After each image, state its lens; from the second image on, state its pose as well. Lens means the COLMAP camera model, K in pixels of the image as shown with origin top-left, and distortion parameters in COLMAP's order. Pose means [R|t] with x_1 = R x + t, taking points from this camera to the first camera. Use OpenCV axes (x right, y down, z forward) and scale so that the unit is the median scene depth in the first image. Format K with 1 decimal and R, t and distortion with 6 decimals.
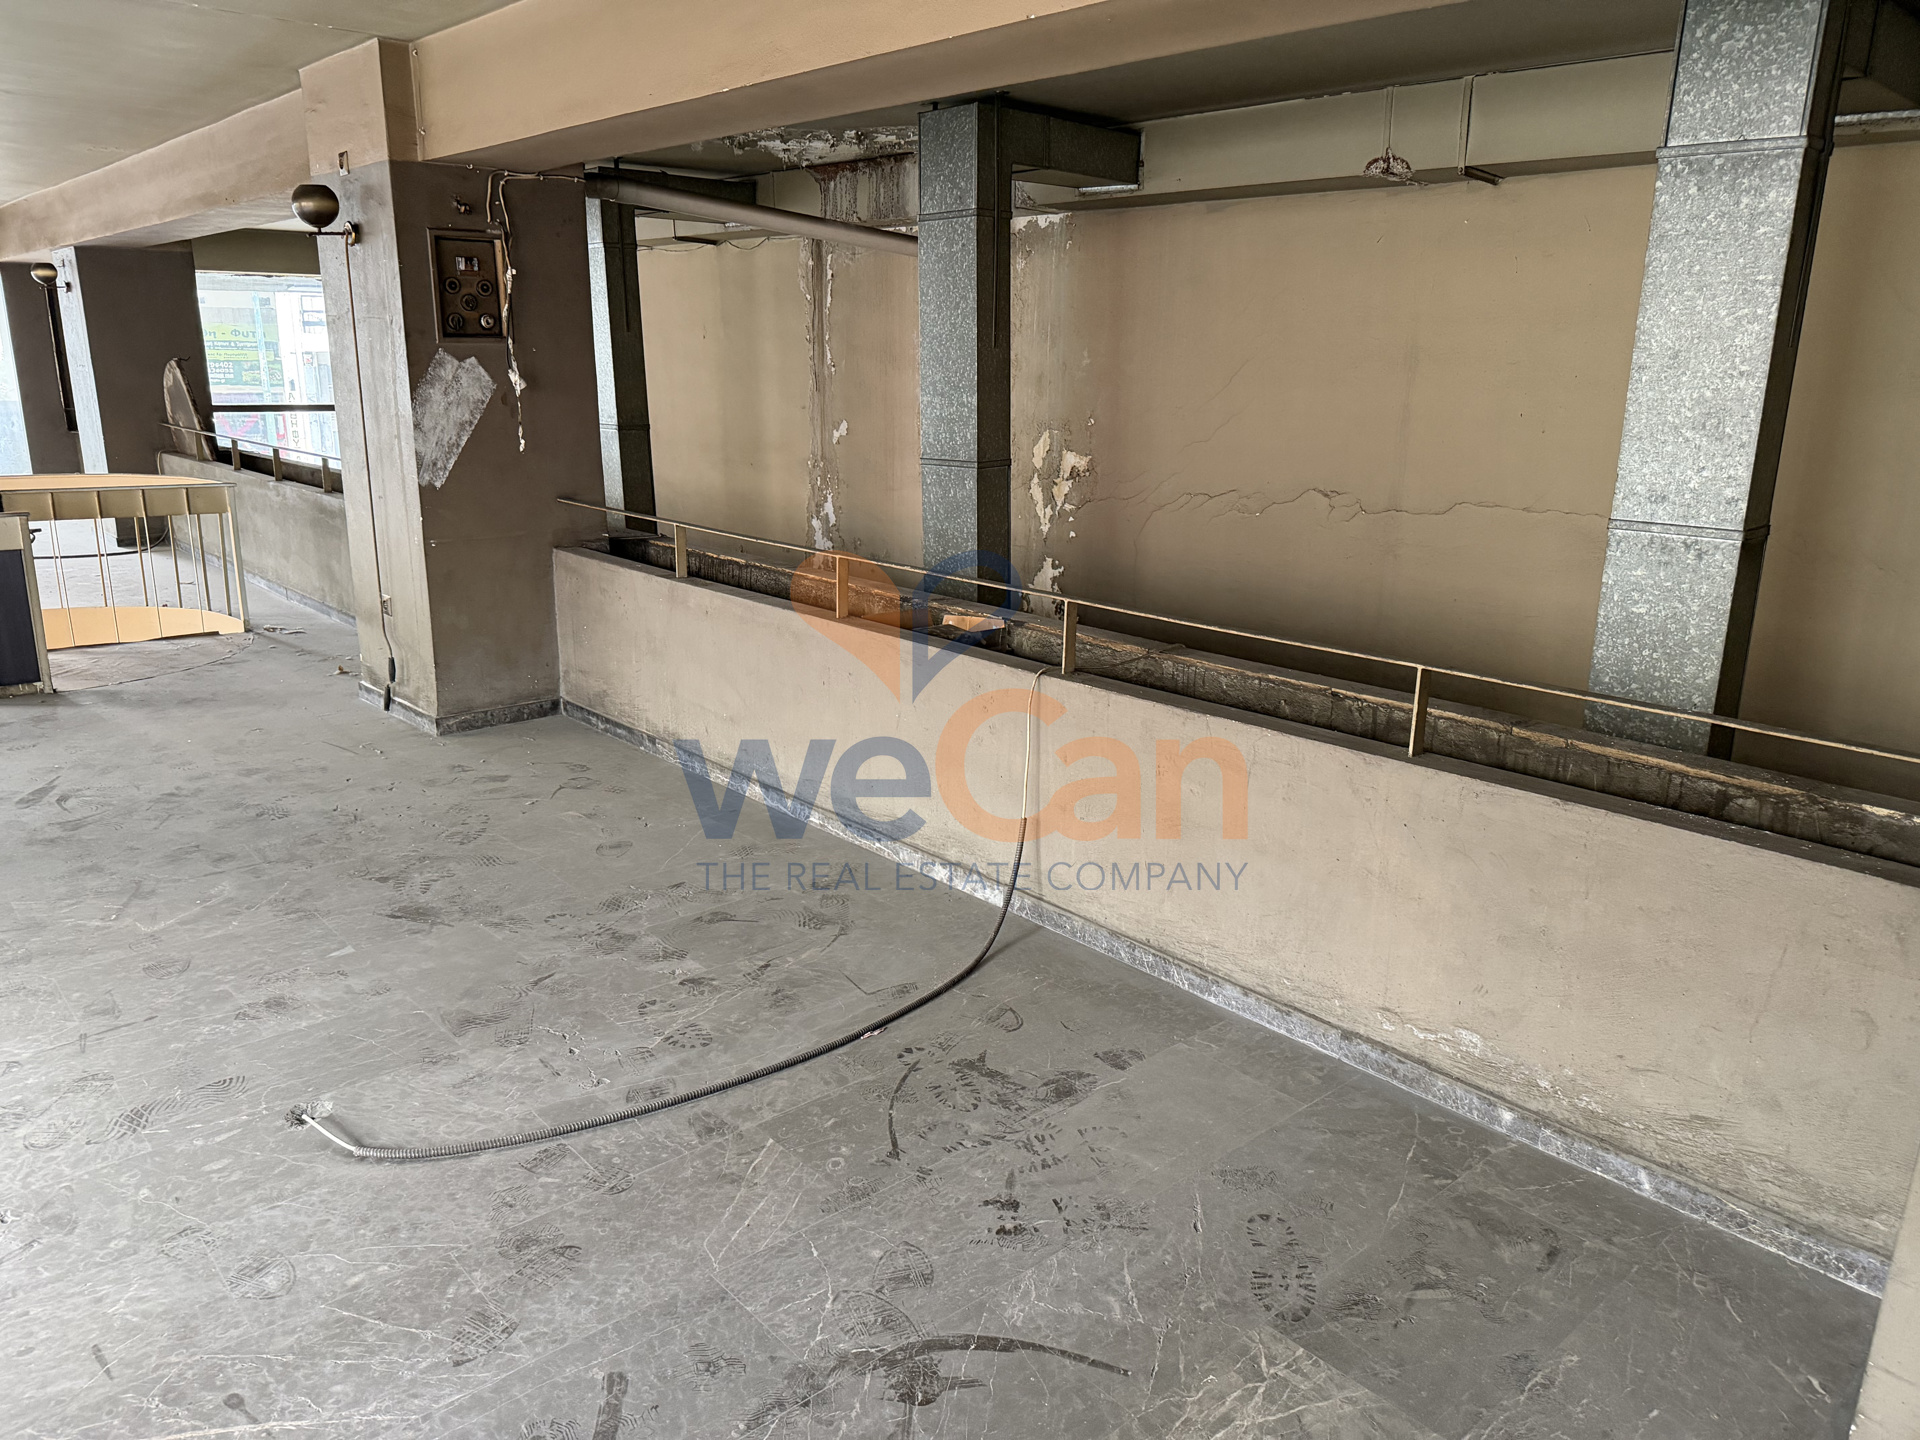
lens RADIAL K [[1345.4, 0, 960.0], [0, 1345.4, 720.0], [0, 0, 1]] dist [0.034001, -0.044241]
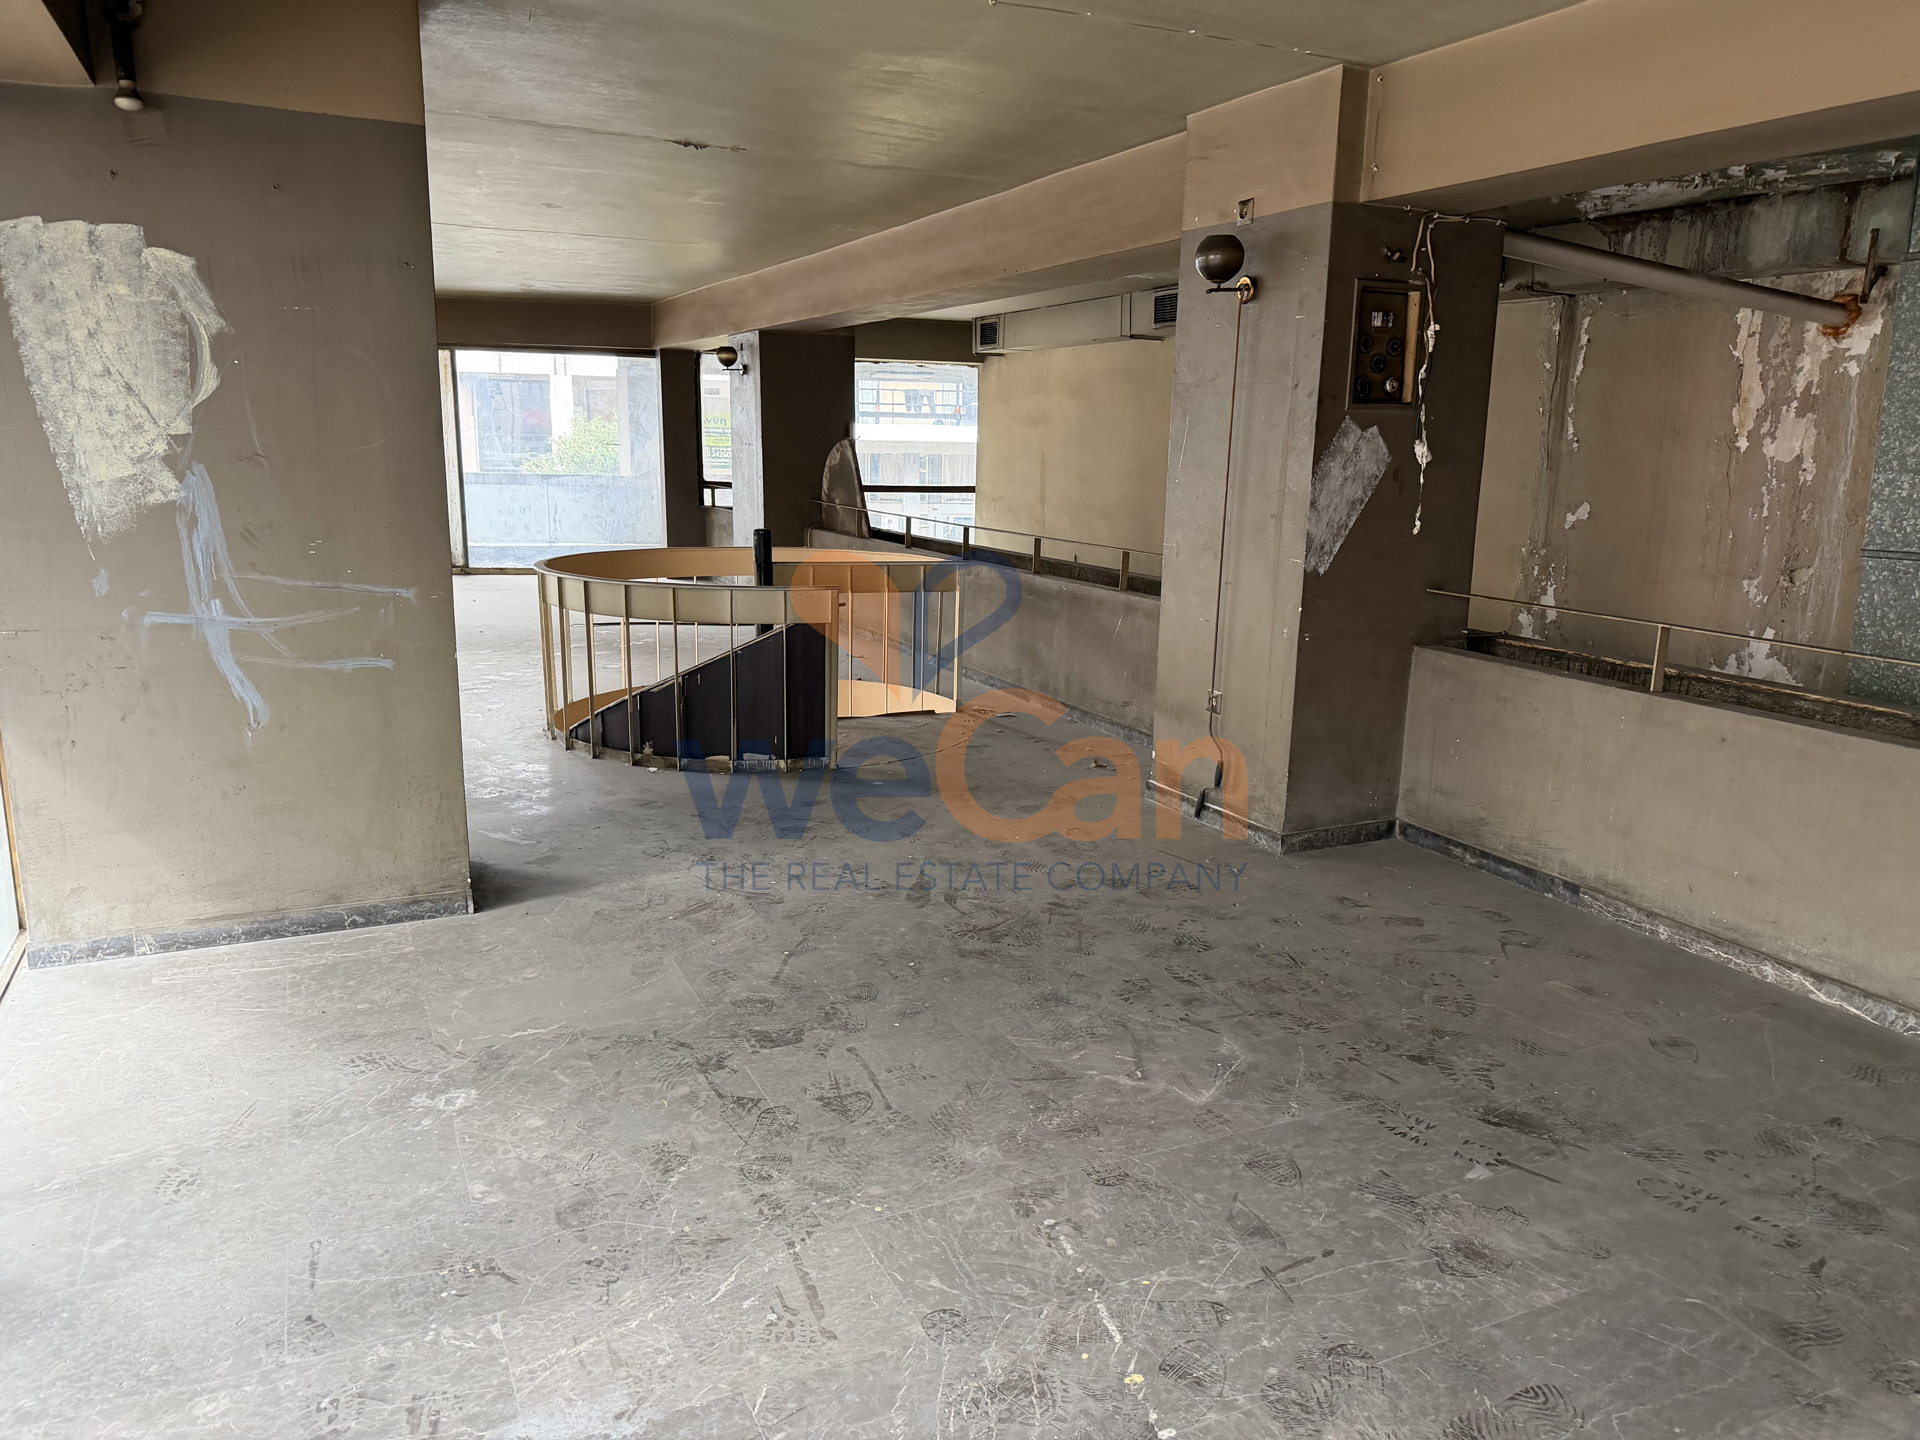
lens RADIAL K [[1330.2, 0, 966.1], [0, 1330.2, 733.5], [0, 0, 1]] dist [0.062148, -0.085675]
pose [[0.959454, 0.064912, -0.274291, -0.383345], [-0.078666, 0.996121, -0.039435, -0.018047], [0.270667, 0.059413, 0.960838, 0.120401]]
